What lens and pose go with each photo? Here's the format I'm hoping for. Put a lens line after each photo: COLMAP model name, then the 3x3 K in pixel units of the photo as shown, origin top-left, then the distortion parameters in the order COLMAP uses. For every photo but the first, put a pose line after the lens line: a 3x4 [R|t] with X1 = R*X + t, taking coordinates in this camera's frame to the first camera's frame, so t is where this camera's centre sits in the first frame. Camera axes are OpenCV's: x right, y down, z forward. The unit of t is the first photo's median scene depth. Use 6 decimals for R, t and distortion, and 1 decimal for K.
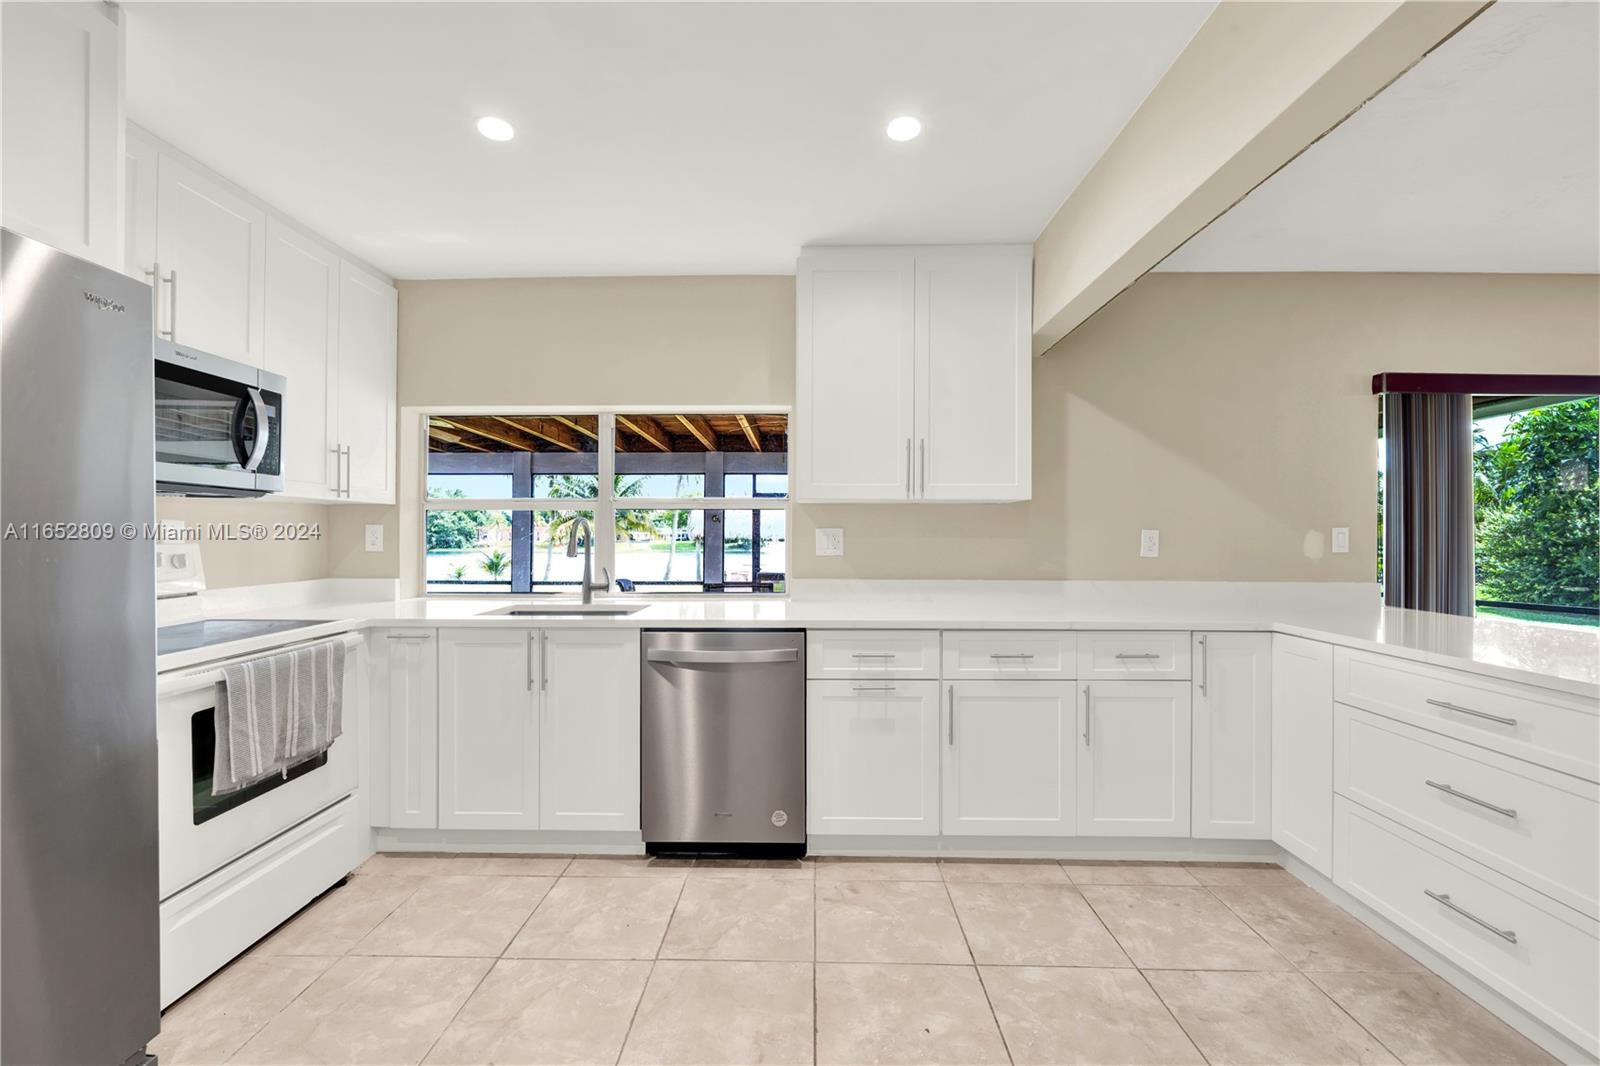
lens RADIAL K [[658.8, 0, 809.3], [0, 658.8, 535.2], [0, 0, 1]] dist [-0.001702, -0.000163]
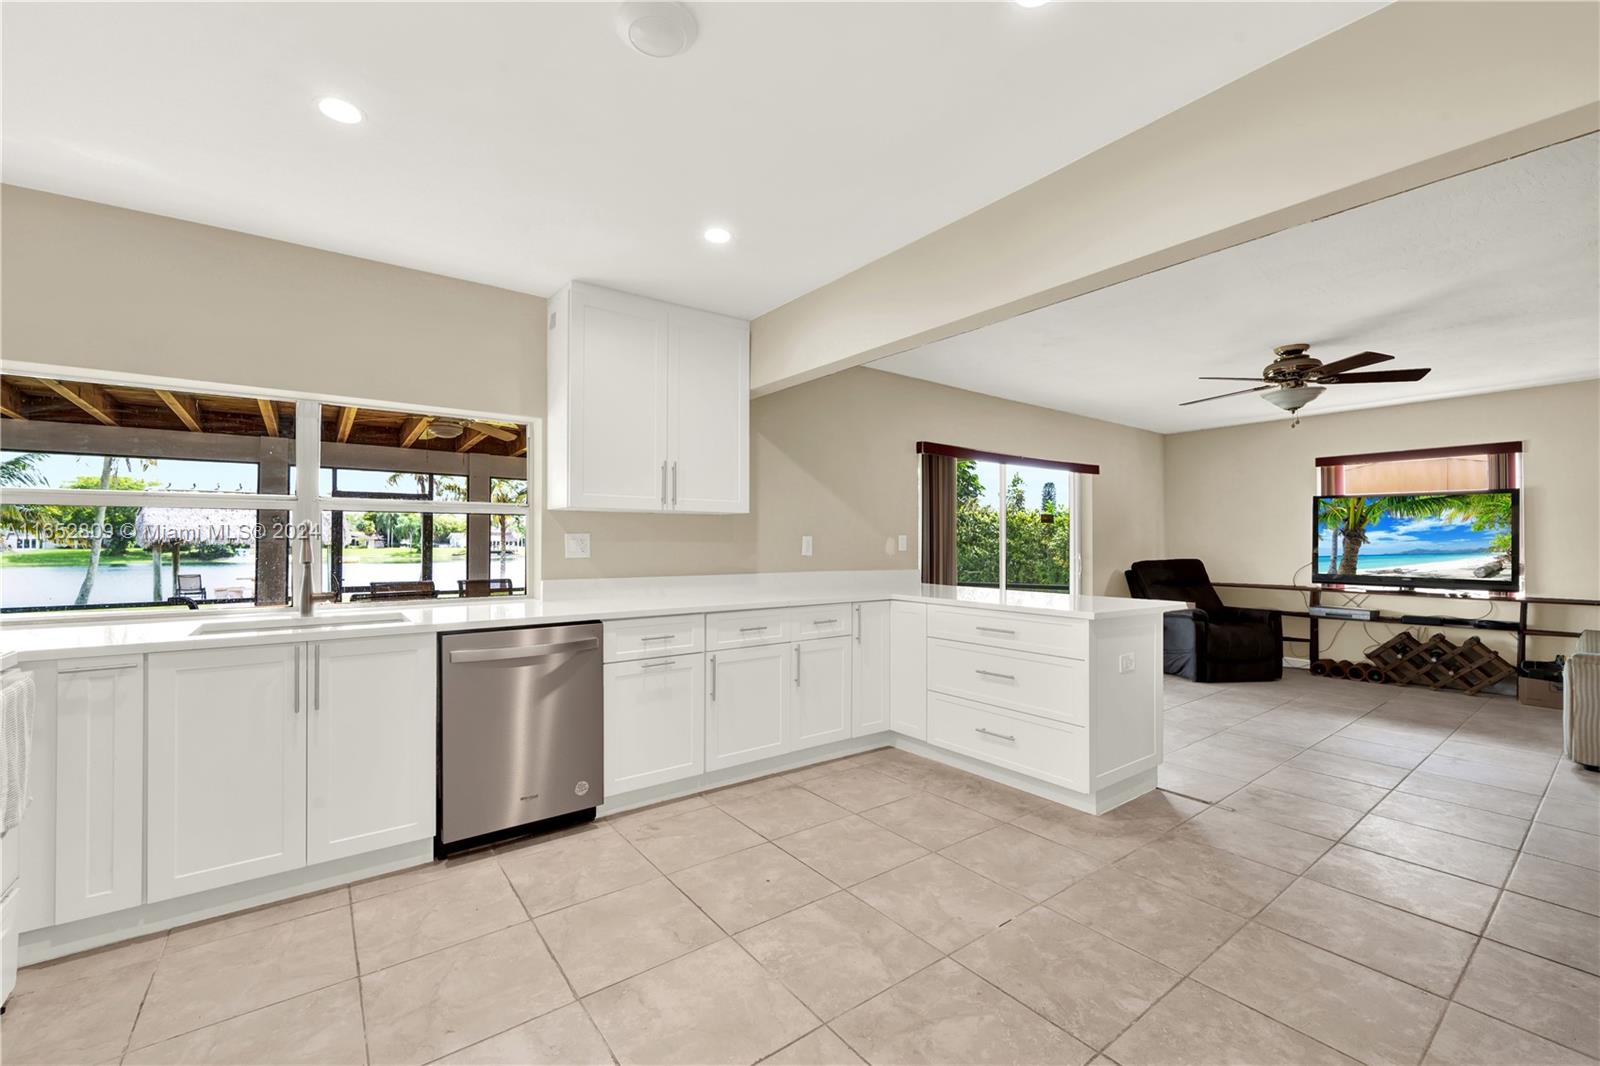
lens RADIAL K [[645.3, 0, 805.3], [0, 645.3, 538.4], [0, 0, 1]] dist [-0.000133, -0.000431]
pose [[0.791443, 0.002541, 0.611237, -0.419936], [-0.000552, 0.999994, -0.003442, 0.001885], [-0.611242, 0.002387, 0.791440, -0.118964]]
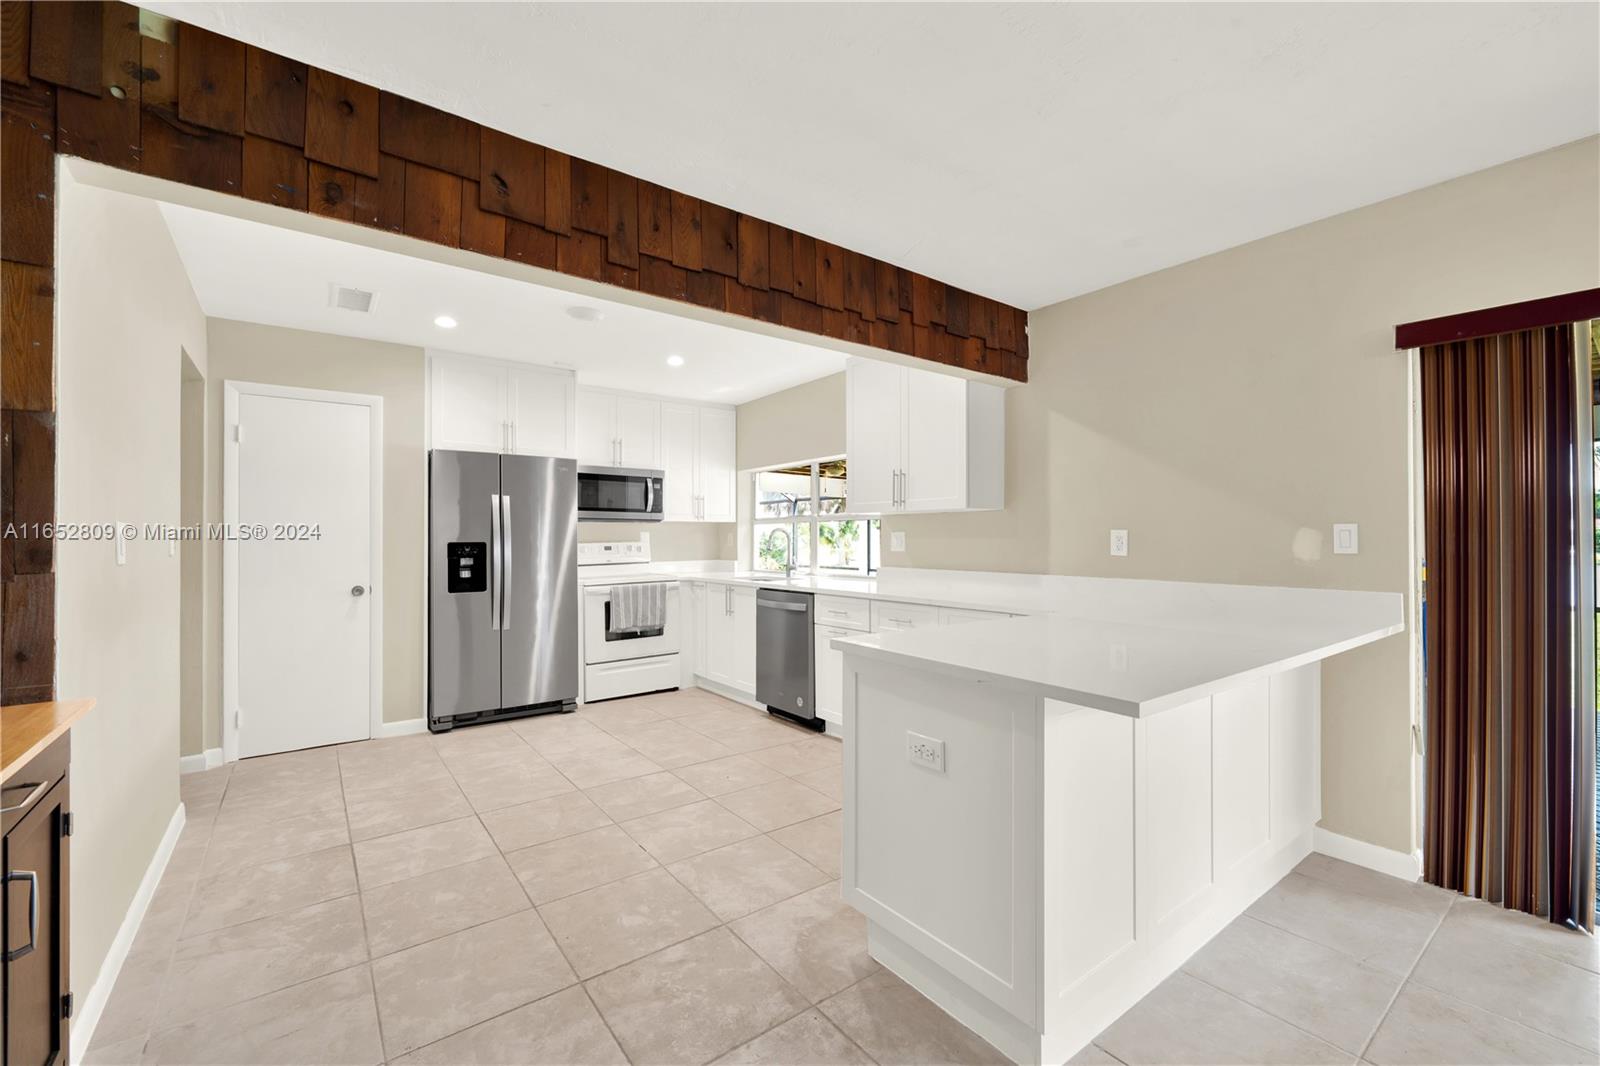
lens RADIAL K [[664.9, 0, 794.4], [0, 664.9, 549.3], [0, 0, 1]] dist [-0.001134, -0.000351]
pose [[0.608205, 0.008775, -0.793732, 1.309752], [0.004738, 0.999881, 0.014684, 0.006233], [0.793766, -0.012691, 0.608091, -0.060591]]
